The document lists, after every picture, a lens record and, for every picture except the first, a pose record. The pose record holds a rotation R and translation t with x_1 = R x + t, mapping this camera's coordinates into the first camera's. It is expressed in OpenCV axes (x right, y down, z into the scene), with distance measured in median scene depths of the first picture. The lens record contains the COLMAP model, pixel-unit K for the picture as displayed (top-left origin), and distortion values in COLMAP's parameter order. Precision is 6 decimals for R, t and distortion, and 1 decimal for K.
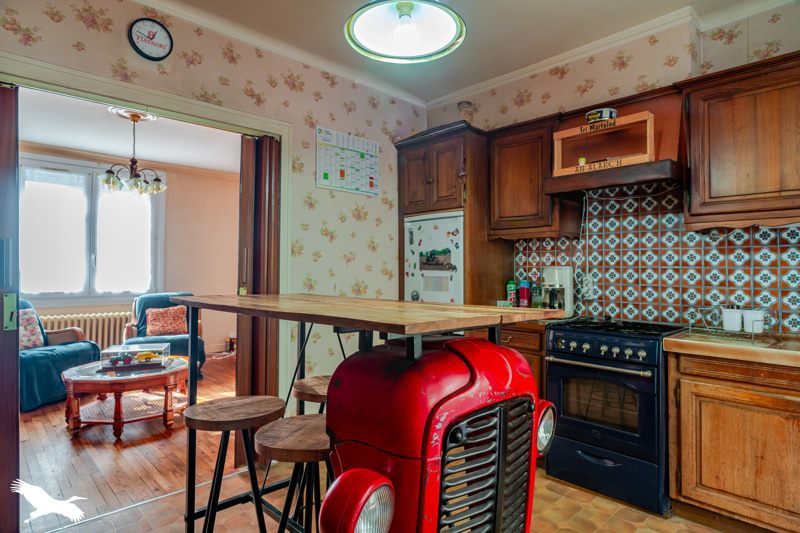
lens RADIAL K [[454.5, 0, 400.1], [0, 454.5, 261.2], [0, 0, 1]] dist [-0.004903, -0.001023]
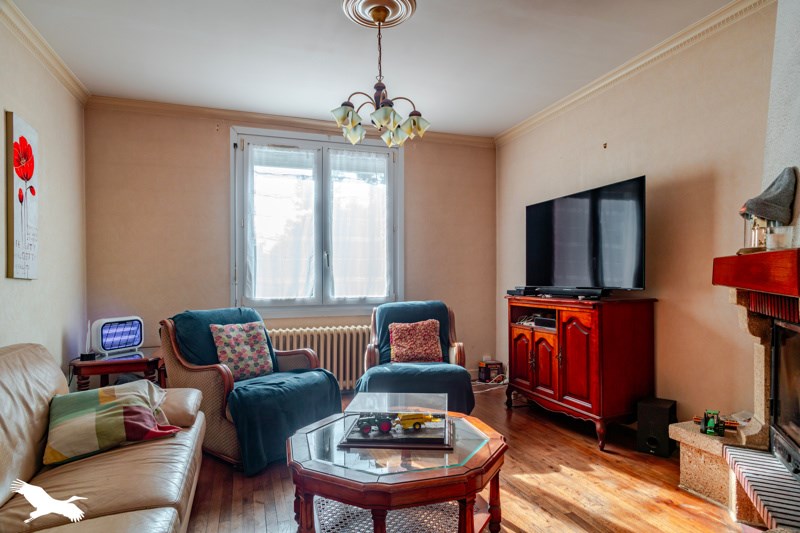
lens RADIAL K [[454.5, 0, 400.2], [0, 454.5, 272.9], [0, 0, 1]] dist [-0.004903, -0.001023]
pose [[0.909506, -0.013587, -0.415468, -0.254423], [0.020596, 0.999711, 0.012392, 0.016855], [0.415180, -0.019827, 0.909523, 0.368009]]
